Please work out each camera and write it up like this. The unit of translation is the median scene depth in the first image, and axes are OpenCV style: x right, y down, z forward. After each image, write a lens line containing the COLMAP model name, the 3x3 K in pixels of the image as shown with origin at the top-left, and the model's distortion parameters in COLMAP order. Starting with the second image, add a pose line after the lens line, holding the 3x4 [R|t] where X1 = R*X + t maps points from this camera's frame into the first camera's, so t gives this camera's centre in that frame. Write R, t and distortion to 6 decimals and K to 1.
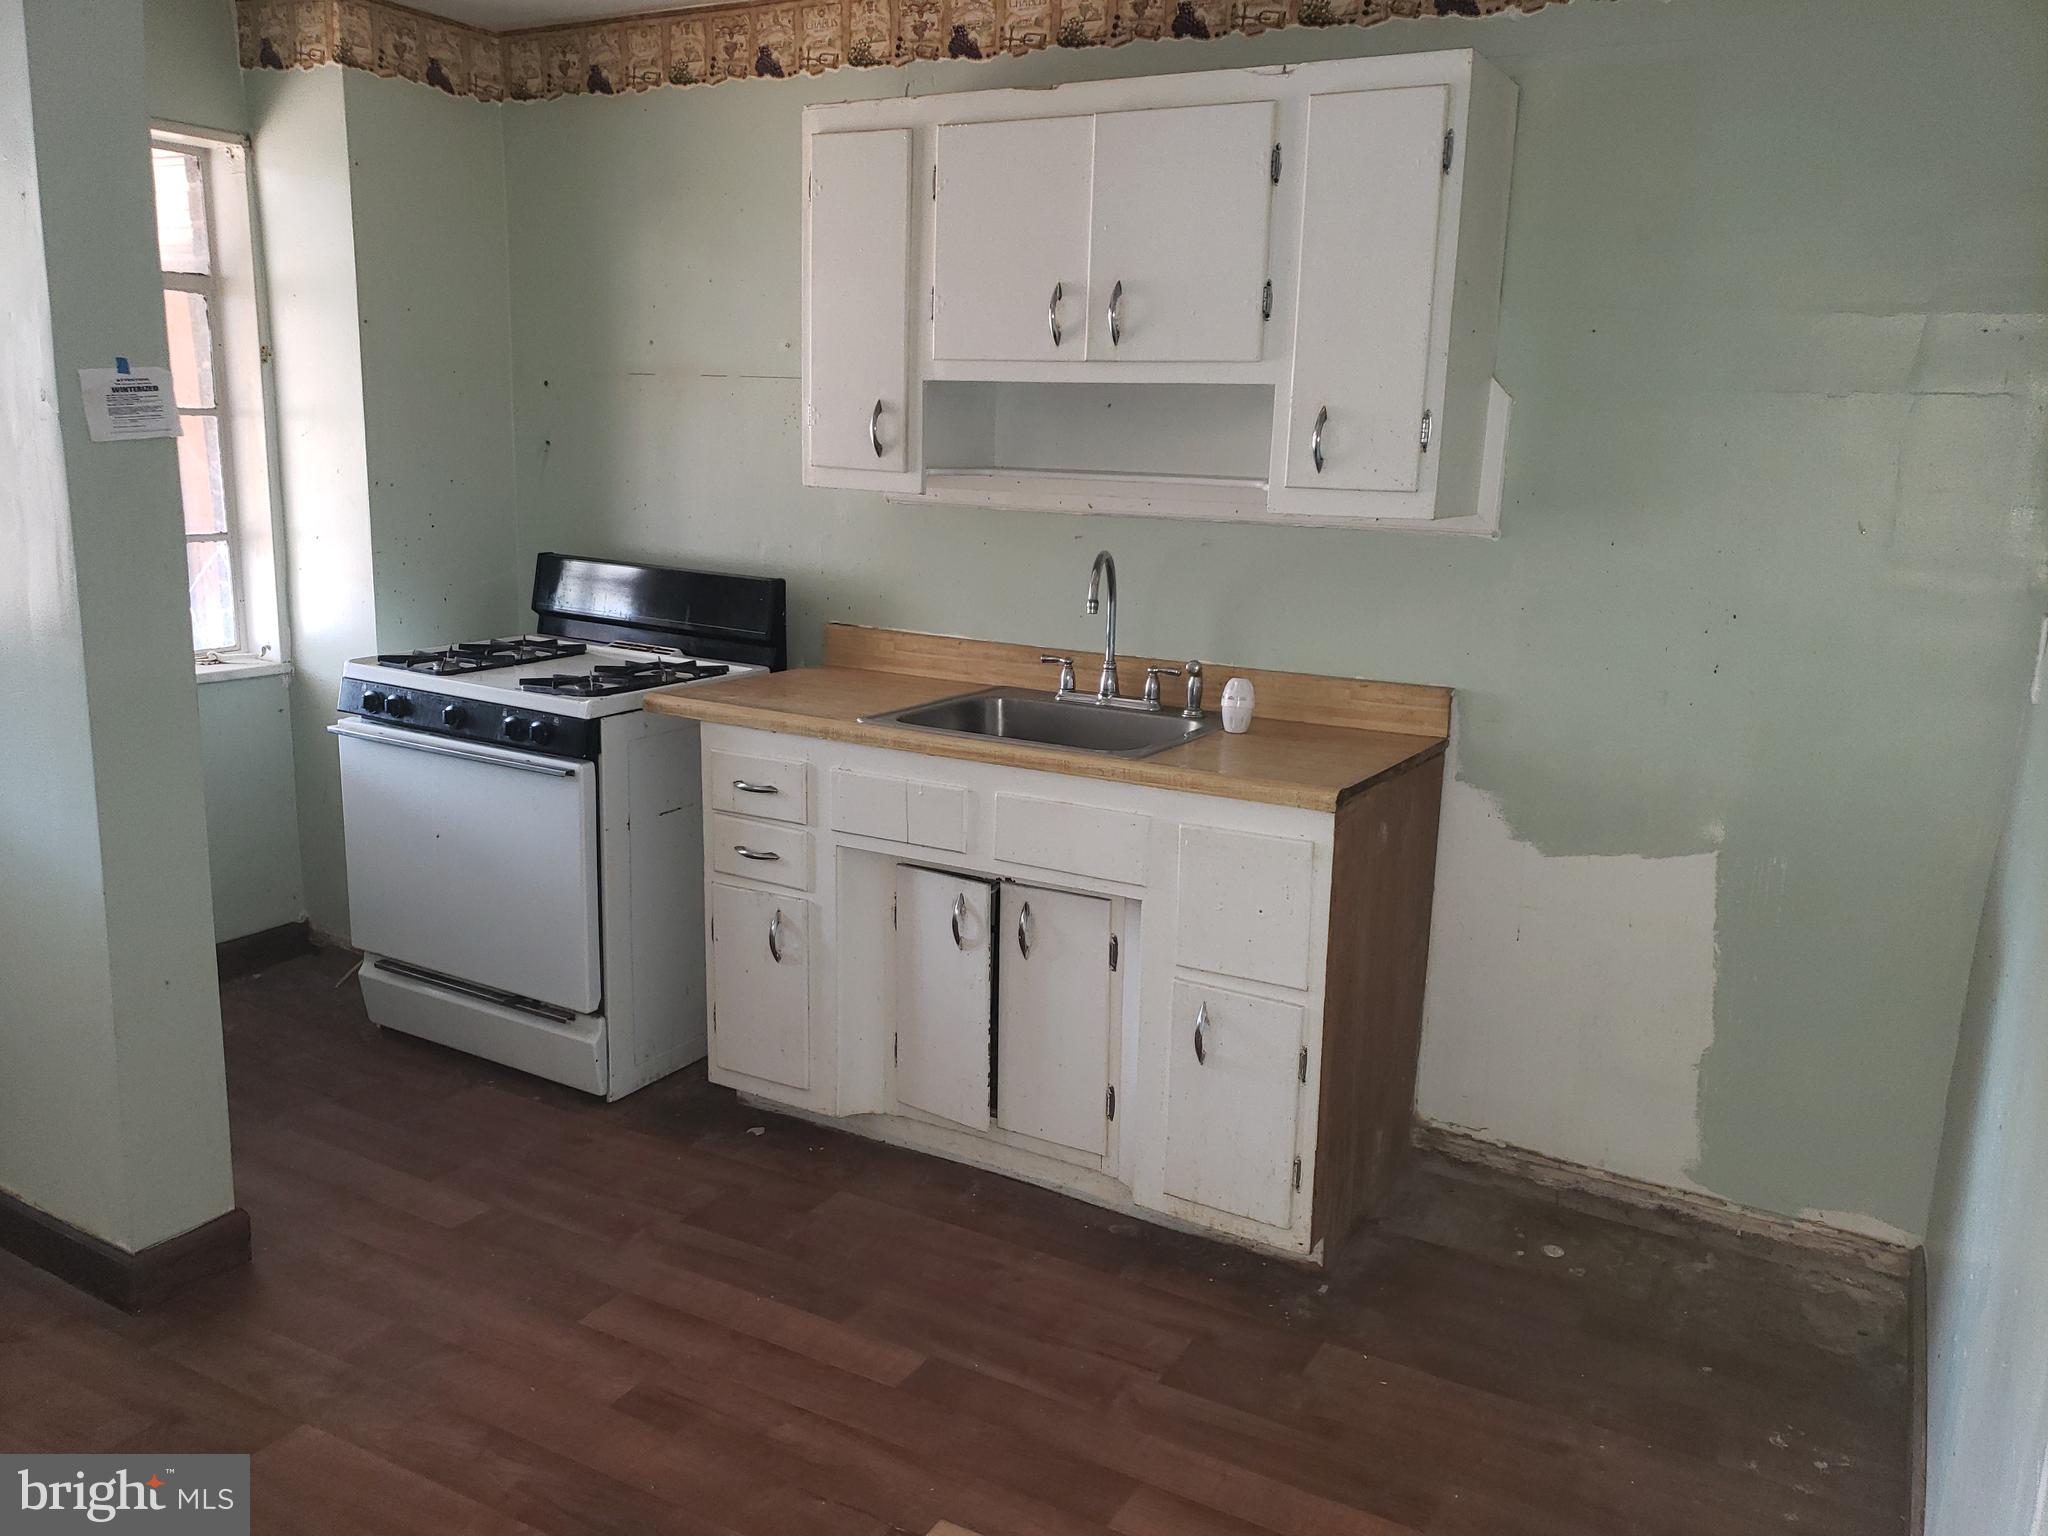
lens RADIAL K [[1597.4, 0, 1024.0], [0, 1597.4, 768.0], [0, 0, 1]] dist [0.025855, 0.003145]
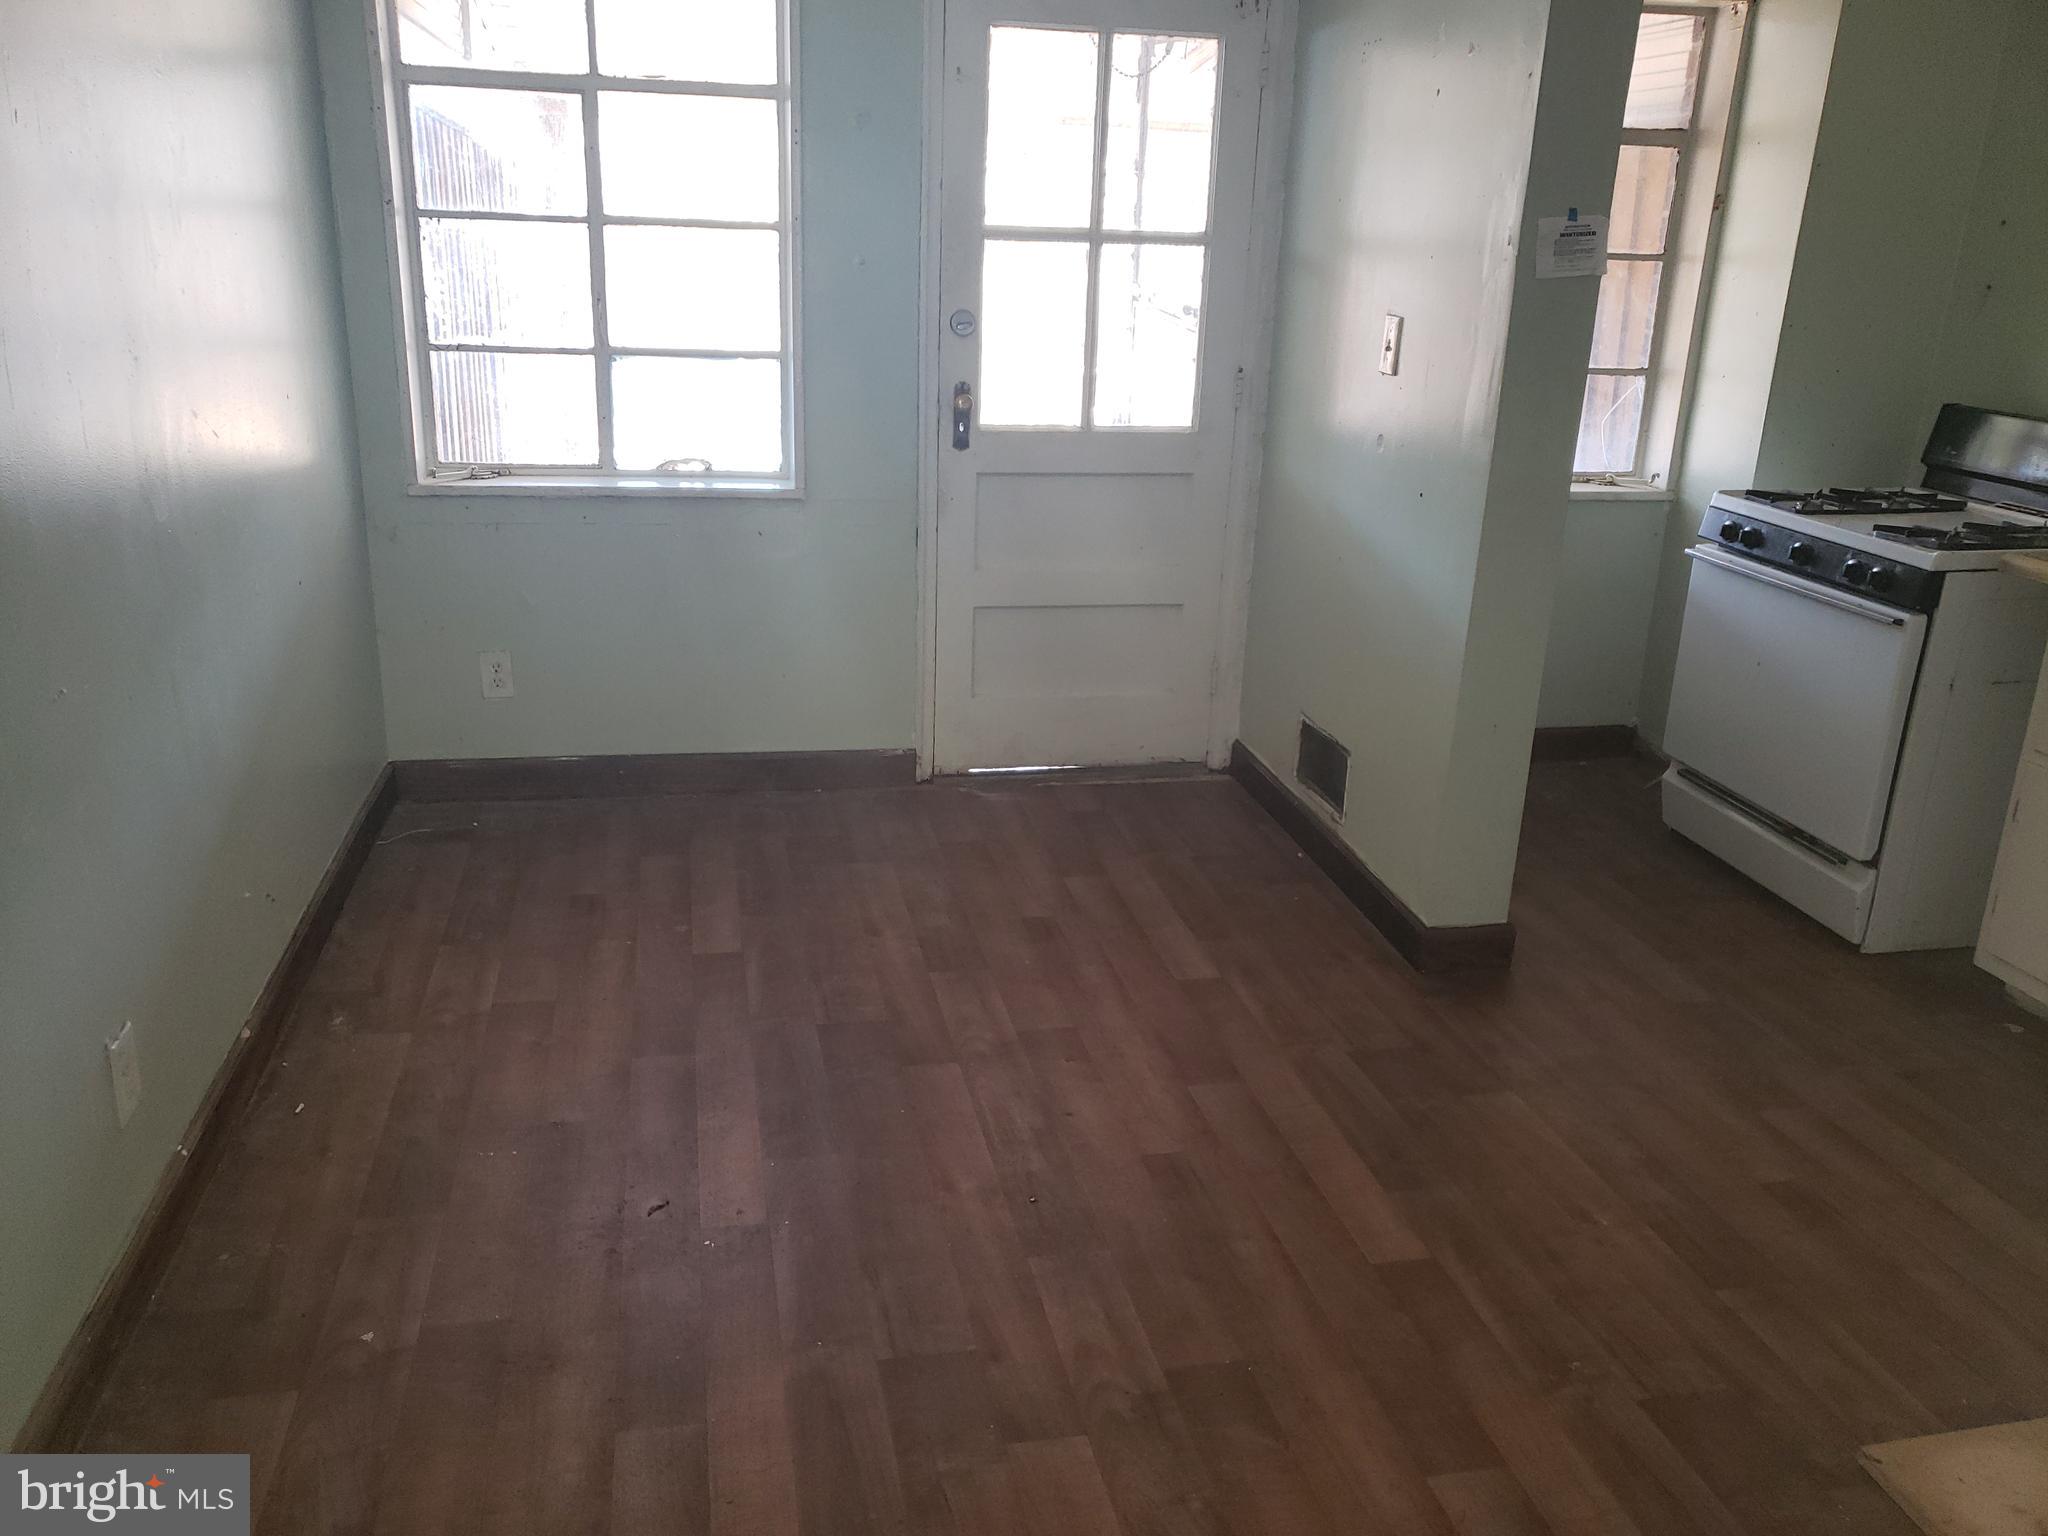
lens RADIAL K [[1597.4, 0, 1024.0], [0, 1597.4, 768.0], [0, 0, 1]] dist [0.025855, 0.003145]
pose [[0.661075, 0.230405, -0.714068, 0.089451], [-0.169310, 0.972947, 0.157191, 0.024553], [0.730968, 0.016983, 0.682201, -0.081723]]
